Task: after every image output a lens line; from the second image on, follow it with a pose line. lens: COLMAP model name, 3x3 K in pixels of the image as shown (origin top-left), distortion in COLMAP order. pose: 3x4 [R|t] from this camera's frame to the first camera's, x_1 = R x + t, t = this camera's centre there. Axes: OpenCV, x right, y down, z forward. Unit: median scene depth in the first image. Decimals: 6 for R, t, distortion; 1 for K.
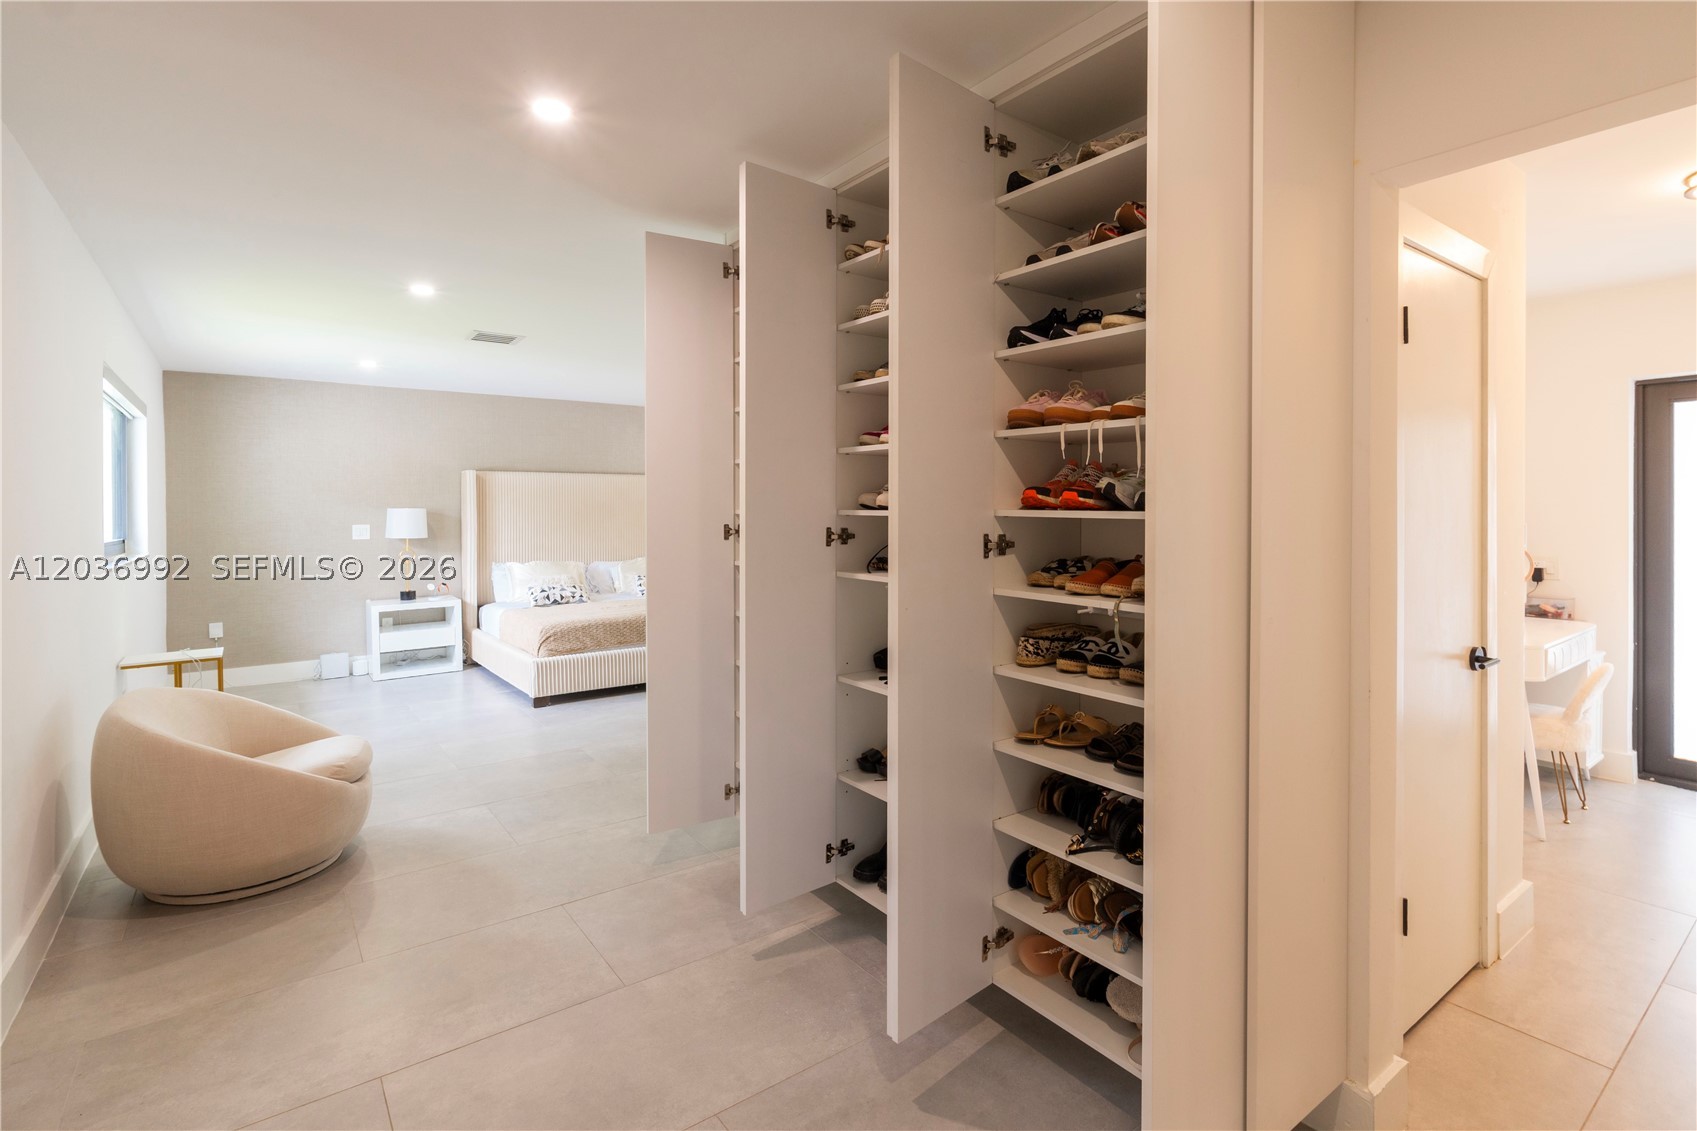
lens RADIAL K [[793.2, 0, 842.3], [0, 793.2, 519.0], [0, 0, 1]] dist [0.001182, -0.000810]
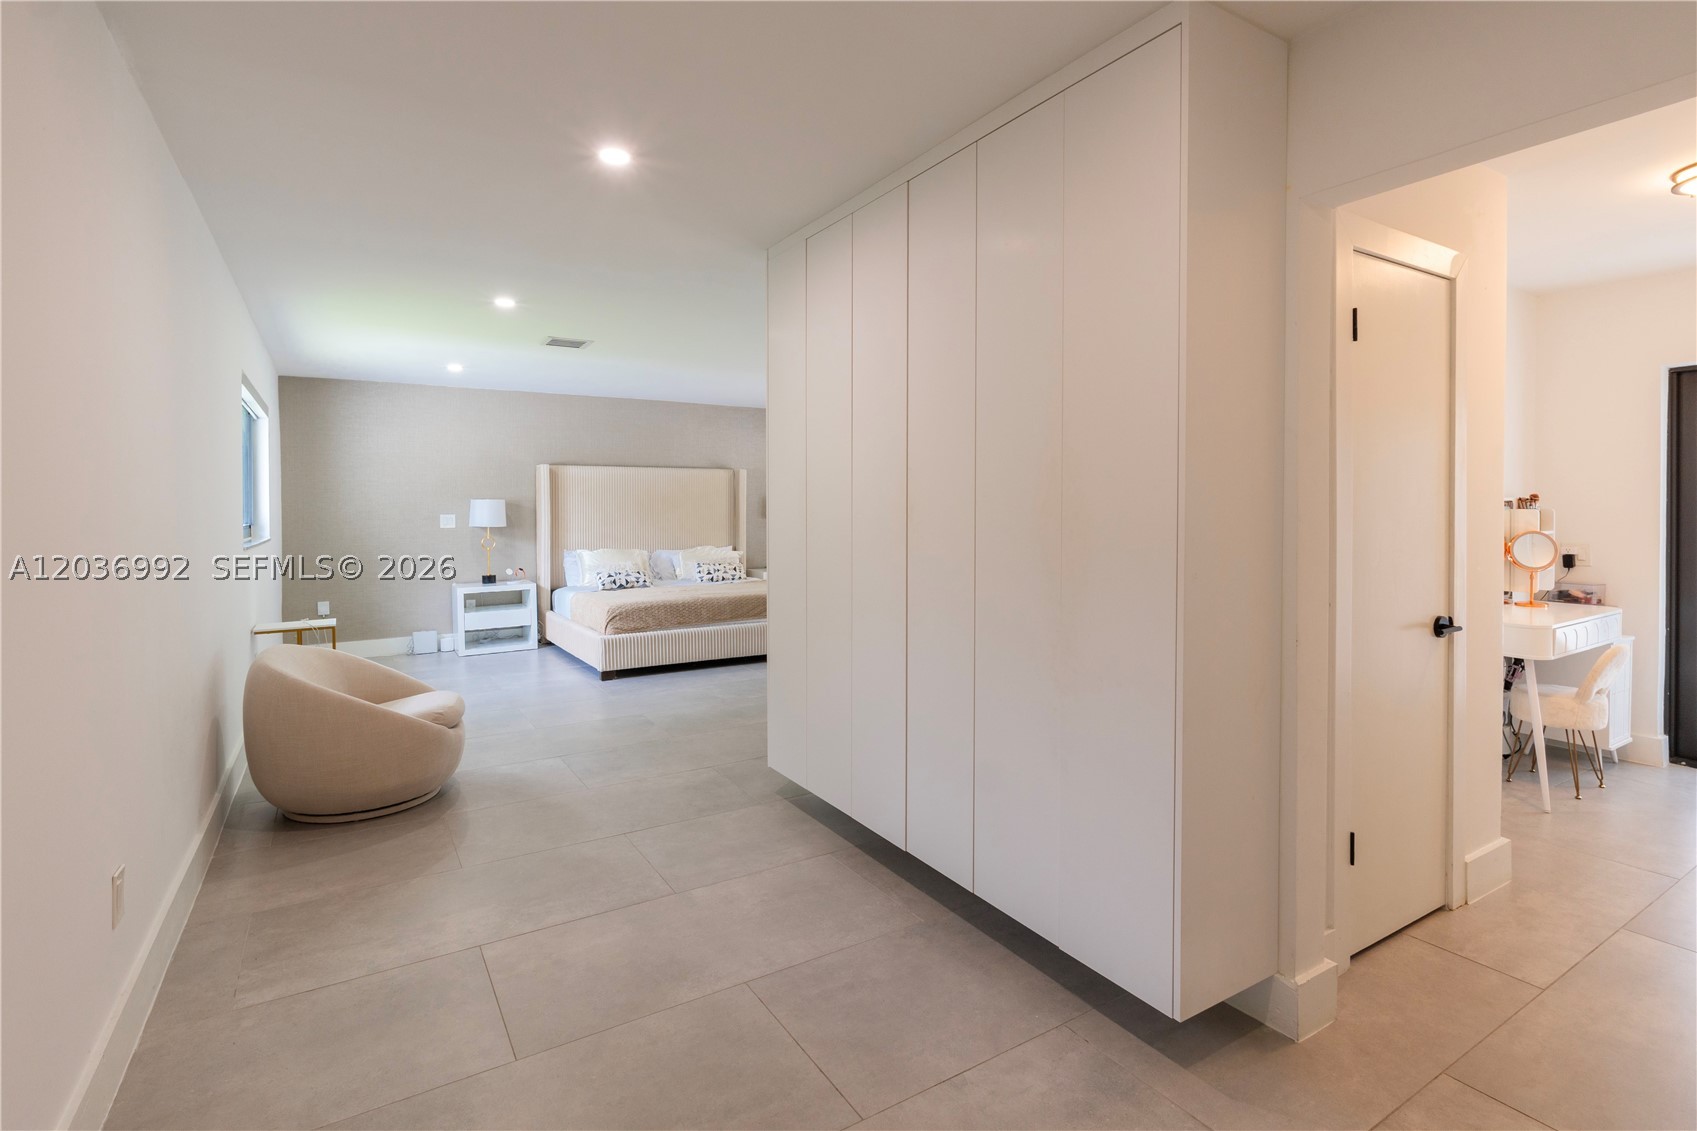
lens RADIAL K [[798.7, 0, 846.4], [0, 798.7, 516.0], [0, 0, 1]] dist [0.001438, 0.001234]
pose [[0.997243, 0.000500, -0.074209, 0.028666], [-0.000436, 1.000000, 0.000886, 0.010468], [0.074210, -0.000851, 0.997242, -0.070751]]
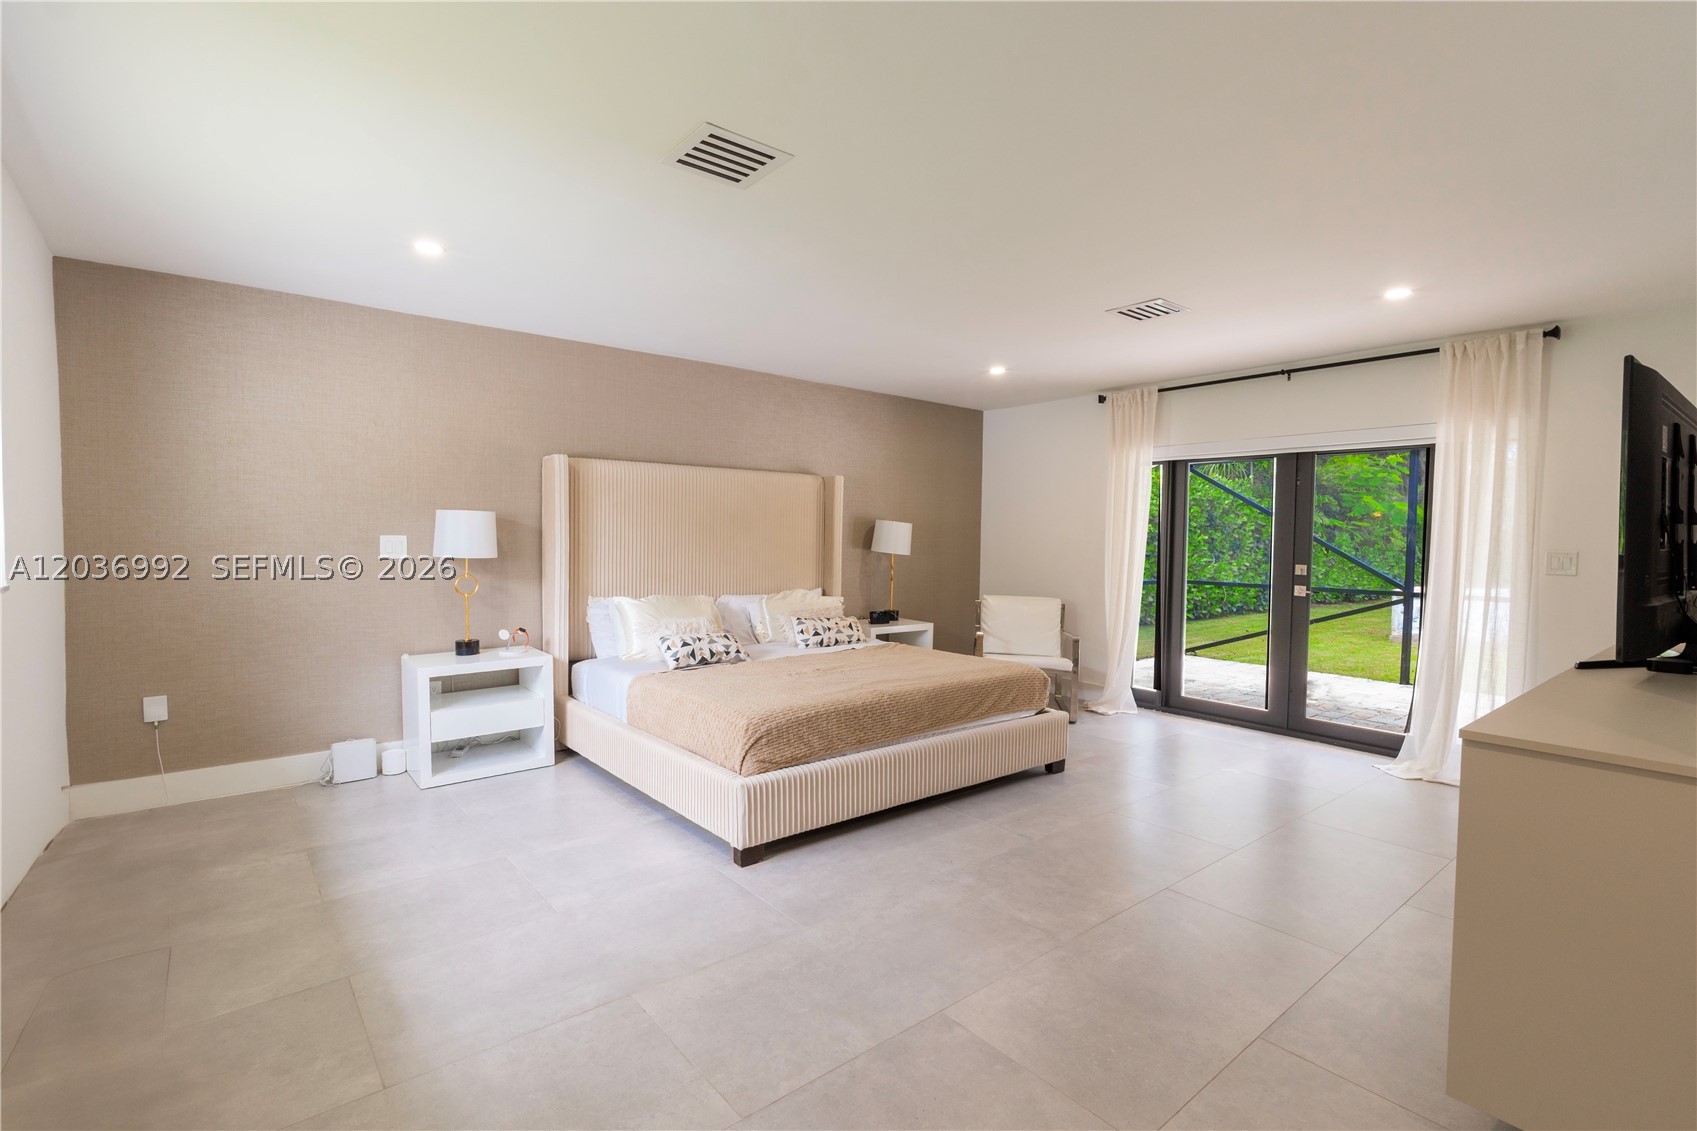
lens RADIAL K [[790.5, 0, 847.2], [0, 790.5, 566.6], [0, 0, 1]] dist [-0.002865, 0.000425]
pose [[0.998922, 0.016328, 0.043446, -0.340956], [-0.017749, 0.999313, 0.032541, 0.006606], [-0.042884, -0.033277, 0.998526, 0.446136]]
